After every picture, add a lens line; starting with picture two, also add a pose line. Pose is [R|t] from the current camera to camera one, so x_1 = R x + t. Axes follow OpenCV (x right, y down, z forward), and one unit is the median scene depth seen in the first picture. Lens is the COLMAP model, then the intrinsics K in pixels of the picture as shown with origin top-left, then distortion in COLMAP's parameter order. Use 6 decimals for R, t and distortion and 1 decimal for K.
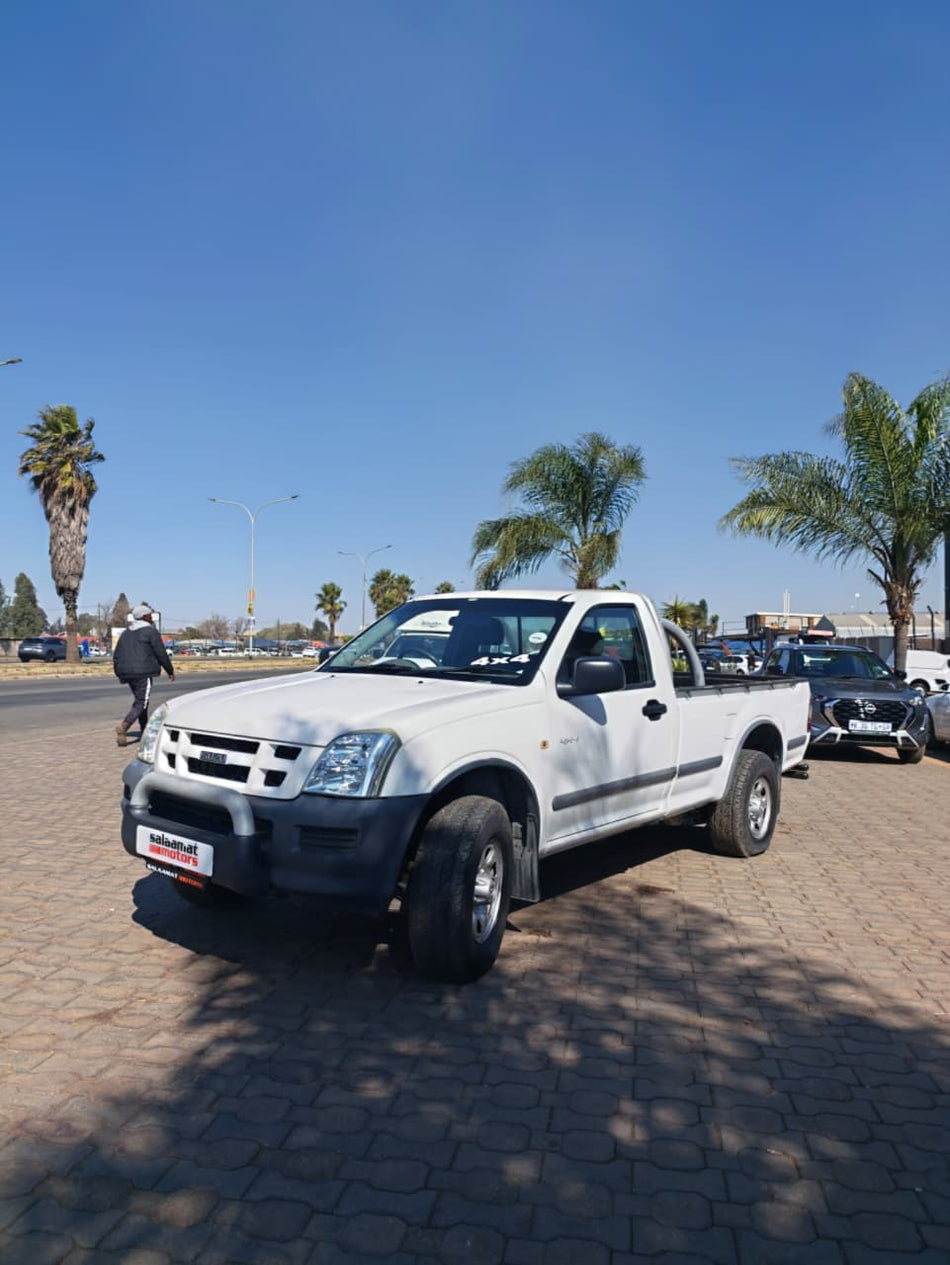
lens RADIAL K [[890.4, 0, 460.1], [0, 890.4, 631.3], [0, 0, 1]] dist [0.017934, -0.004095]
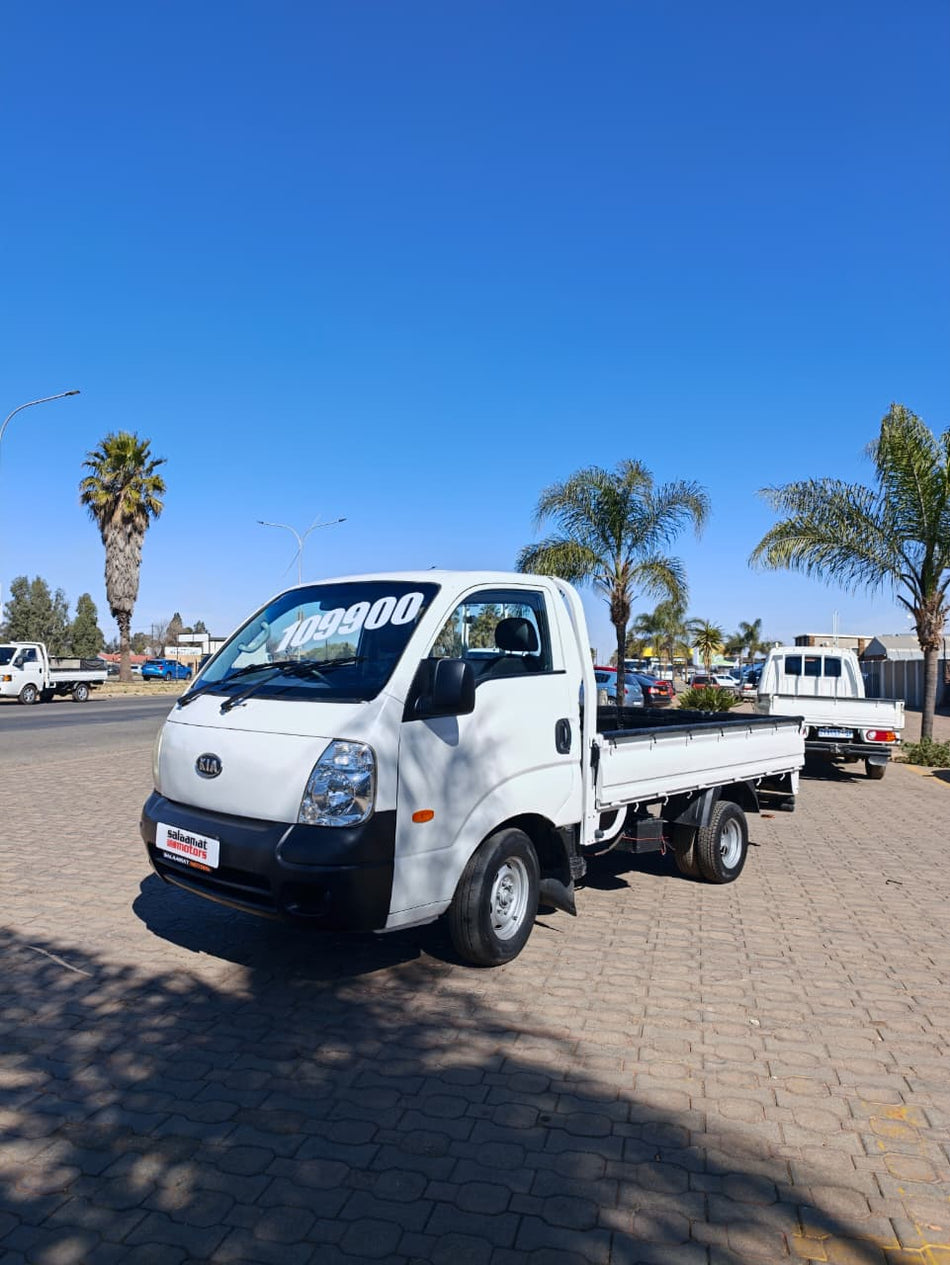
lens RADIAL K [[893.7, 0, 463.9], [0, 893.7, 631.2], [0, 0, 1]] dist [0.022879, -0.000384]
pose [[0.998641, 0.002213, -0.052073, 0.043521], [-0.003313, 0.999773, -0.021040, -0.012273], [0.052015, 0.021184, 0.998422, -0.064275]]
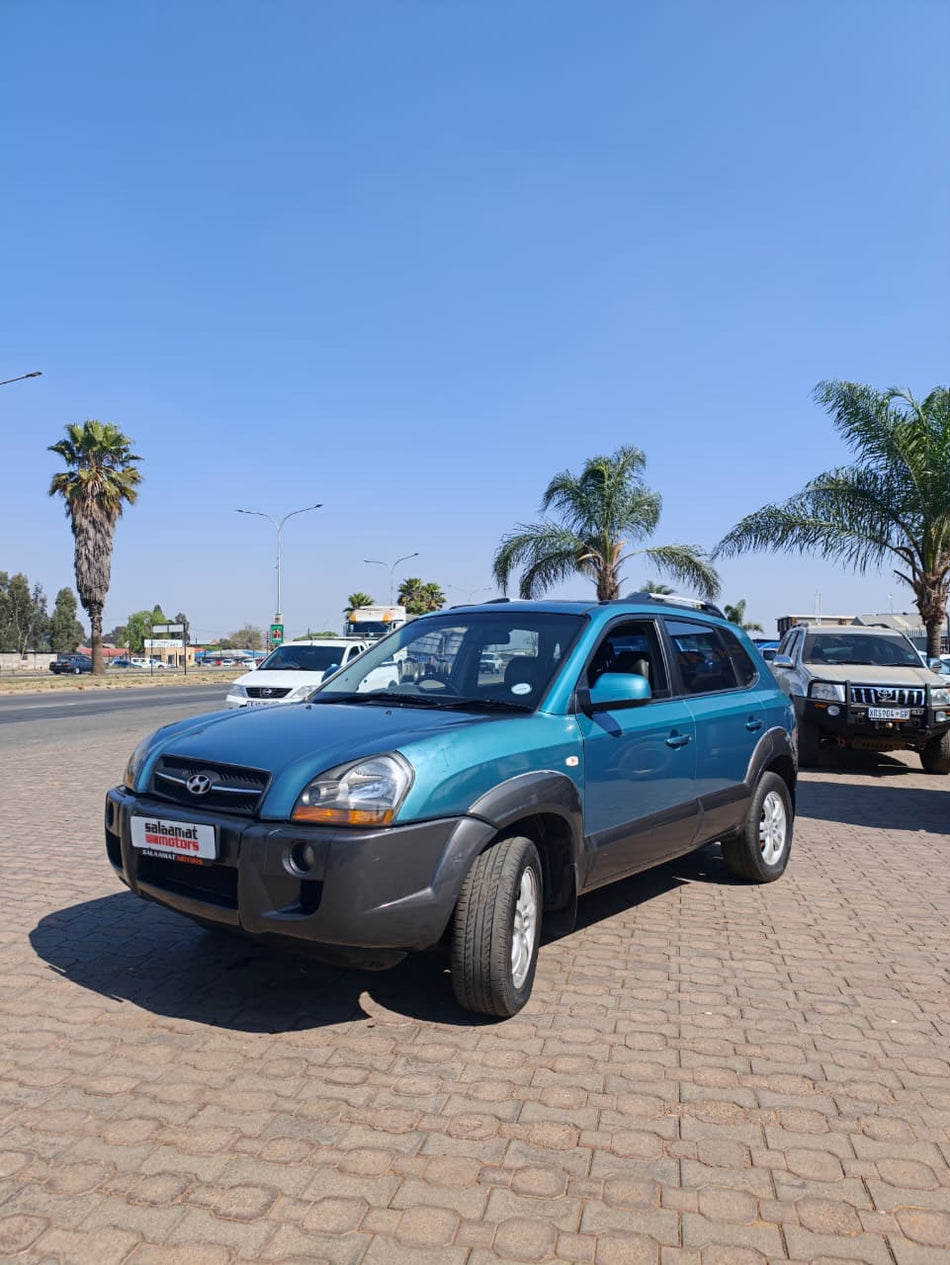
lens RADIAL K [[881.6, 0, 475.0], [0, 881.6, 632.5], [0, 0, 1]] dist [0.004775, 0.002466]
pose [[0.999648, -0.013863, -0.022620, 0.045766], [0.013707, 0.999881, -0.007078, 0.001455], [0.022715, 0.006765, 0.999719, 0.080360]]
